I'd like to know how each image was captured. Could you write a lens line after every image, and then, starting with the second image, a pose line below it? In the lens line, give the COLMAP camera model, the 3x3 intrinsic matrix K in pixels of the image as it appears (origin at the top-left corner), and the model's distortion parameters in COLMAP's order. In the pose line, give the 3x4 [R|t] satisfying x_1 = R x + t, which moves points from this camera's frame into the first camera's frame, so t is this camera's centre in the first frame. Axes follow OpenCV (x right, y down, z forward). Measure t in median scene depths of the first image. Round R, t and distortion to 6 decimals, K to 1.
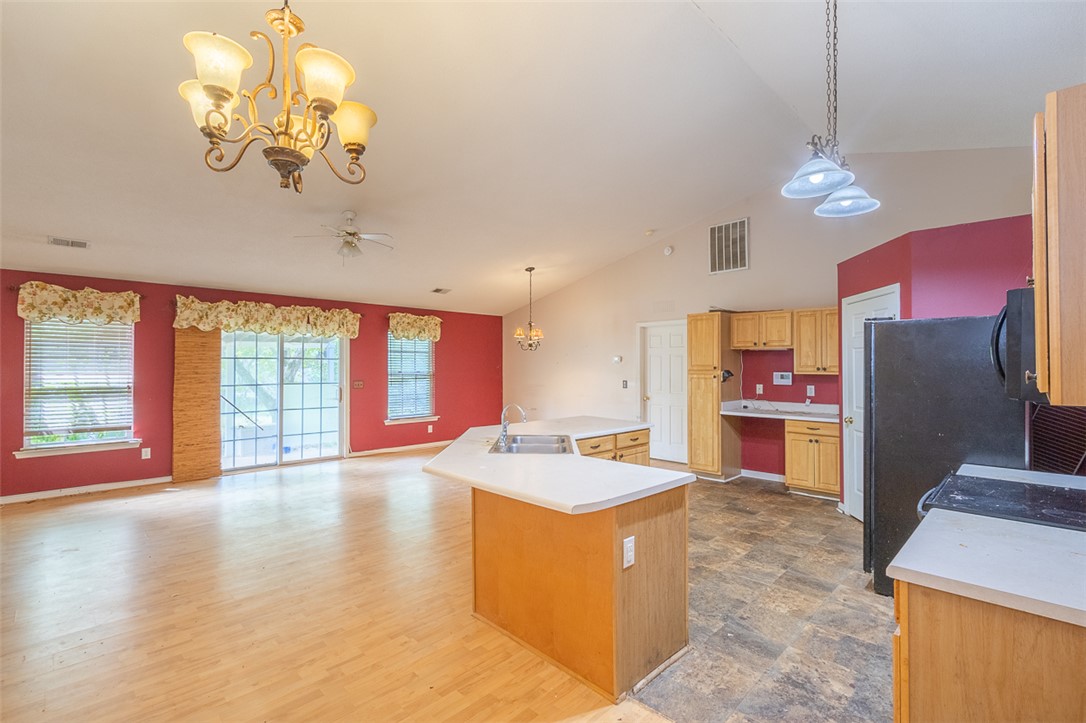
lens RADIAL K [[480.6, 0, 534.1], [0, 480.6, 361.5], [0, 0, 1]] dist [-0.001363, -0.000182]
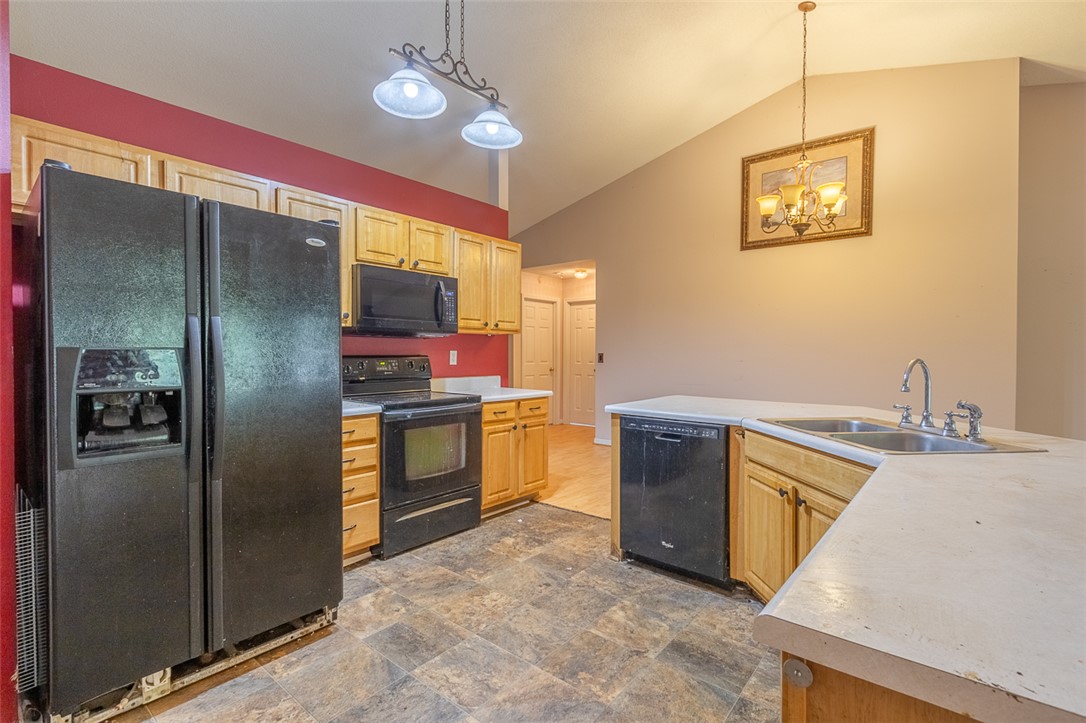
lens RADIAL K [[502.9, 0, 530.6], [0, 502.9, 363.8], [0, 0, 1]] dist [0.001010, -0.000077]
pose [[-0.996231, -0.002160, -0.086709, 0.241073], [-0.002915, 0.999959, 0.008575, 0.049433], [0.086687, 0.008796, -0.996197, 0.849647]]
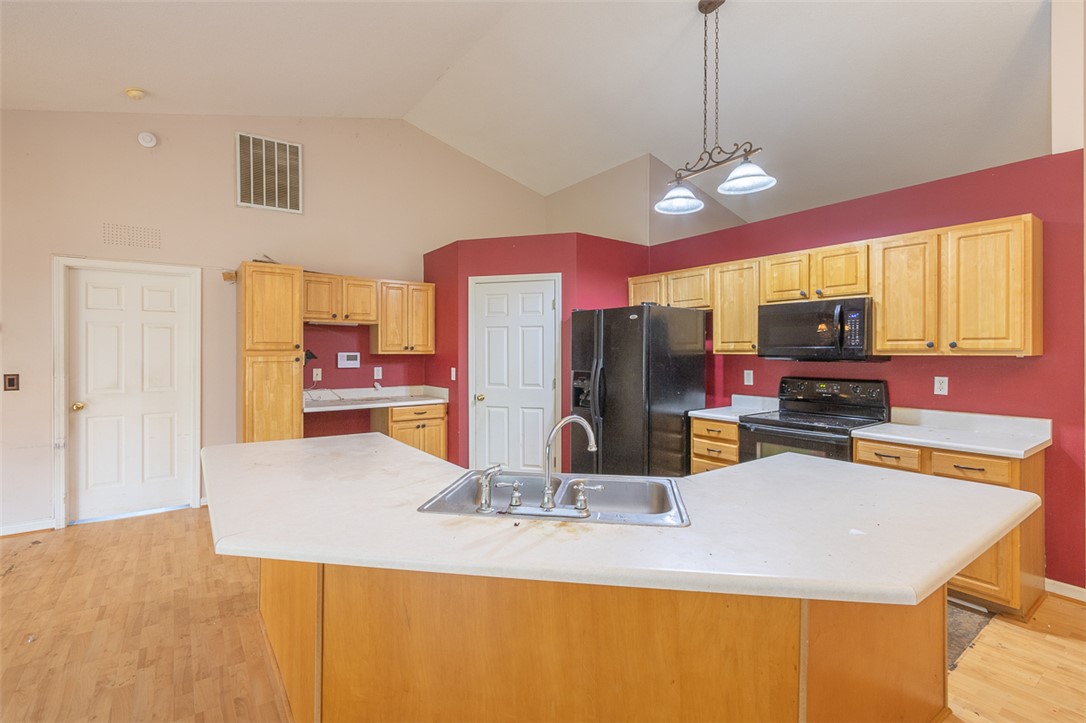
lens RADIAL K [[502.8, 0, 554.3], [0, 502.8, 351.5], [0, 0, 1]] dist [0.001768, -0.000147]
pose [[0.143688, -0.001474, 0.989622, -0.278787], [-0.008804, 0.999957, 0.002768, 0.014845], [-0.989584, -0.009110, 0.143669, 0.515738]]
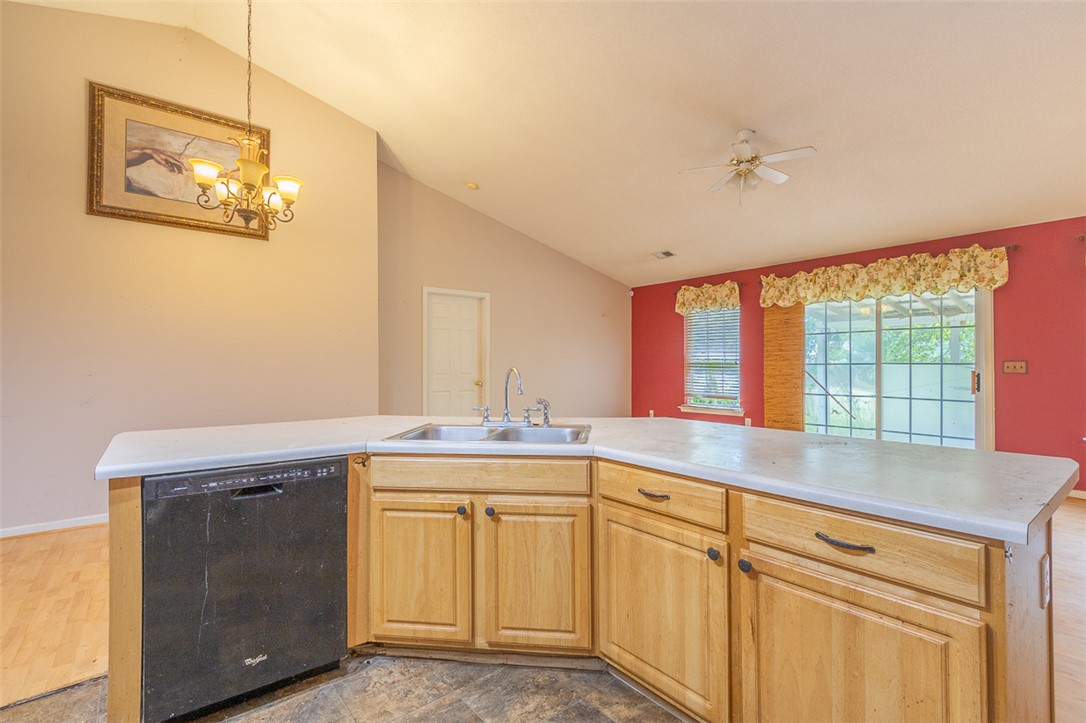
lens RADIAL K [[497.7, 0, 572.6], [0, 497.7, 360.8], [0, 0, 1]] dist [0.000169, -0.000317]
pose [[-0.067105, -0.006663, -0.997724, 0.349014], [0.014102, 0.999871, -0.007625, 0.046965], [0.997646, -0.014582, -0.067002, 0.631720]]
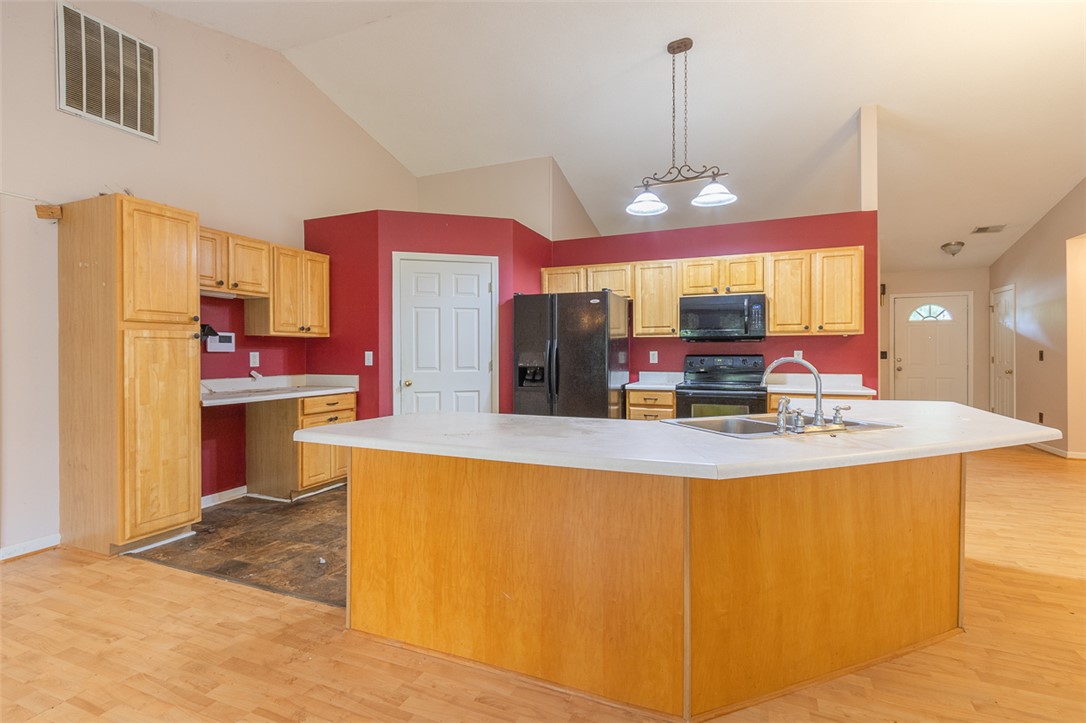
lens RADIAL K [[494.8, 0, 551.4], [0, 494.8, 355.0], [0, 0, 1]] dist [0.001507, -0.000226]
pose [[-0.387397, -0.002371, 0.921910, -0.258157], [-0.007996, 0.999968, -0.000788, 0.048517], [-0.921878, -0.007677, -0.387404, 0.829788]]
